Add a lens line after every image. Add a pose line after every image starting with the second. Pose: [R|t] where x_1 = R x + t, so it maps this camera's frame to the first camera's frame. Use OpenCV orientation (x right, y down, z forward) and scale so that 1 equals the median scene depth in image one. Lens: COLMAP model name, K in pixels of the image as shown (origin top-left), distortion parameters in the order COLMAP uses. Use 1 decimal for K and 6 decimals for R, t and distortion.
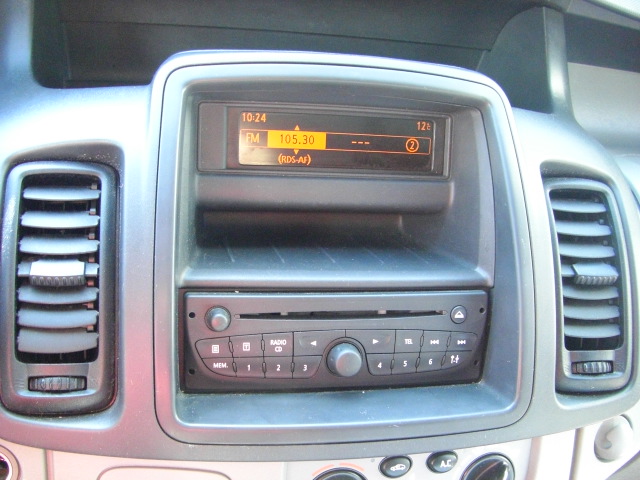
lens RADIAL K [[730.2, 0, 318.2], [0, 730.2, 246.4], [0, 0, 1]] dist [-0.152958, 0.000000]
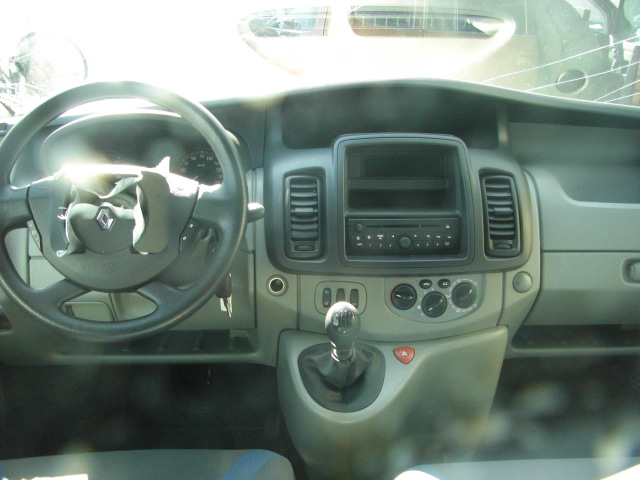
lens RADIAL K [[730.2, 0, 319.1], [0, 730.2, 239.8], [0, 0, 1]] dist [-0.152958, 0.000000]
pose [[0.983945, -0.030999, -0.175760, 0.204647], [0.018845, 0.997340, -0.070406, 0.335792], [0.177475, 0.065963, 0.981912, -1.780714]]
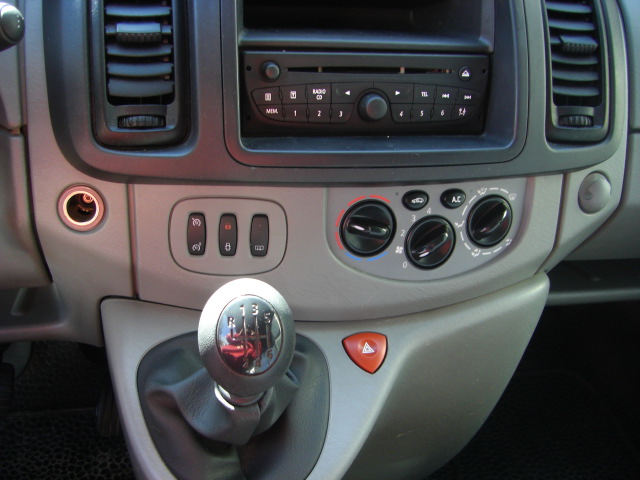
lens RADIAL K [[730.2, 0, 317.5], [0, 730.2, 244.8], [0, 0, 1]] dist [-0.152958, 0.000000]
pose [[0.999745, -0.020899, 0.008563, -0.071714], [0.019421, 0.989035, 0.146402, 0.203903], [-0.011528, -0.146198, 0.989188, -0.233490]]
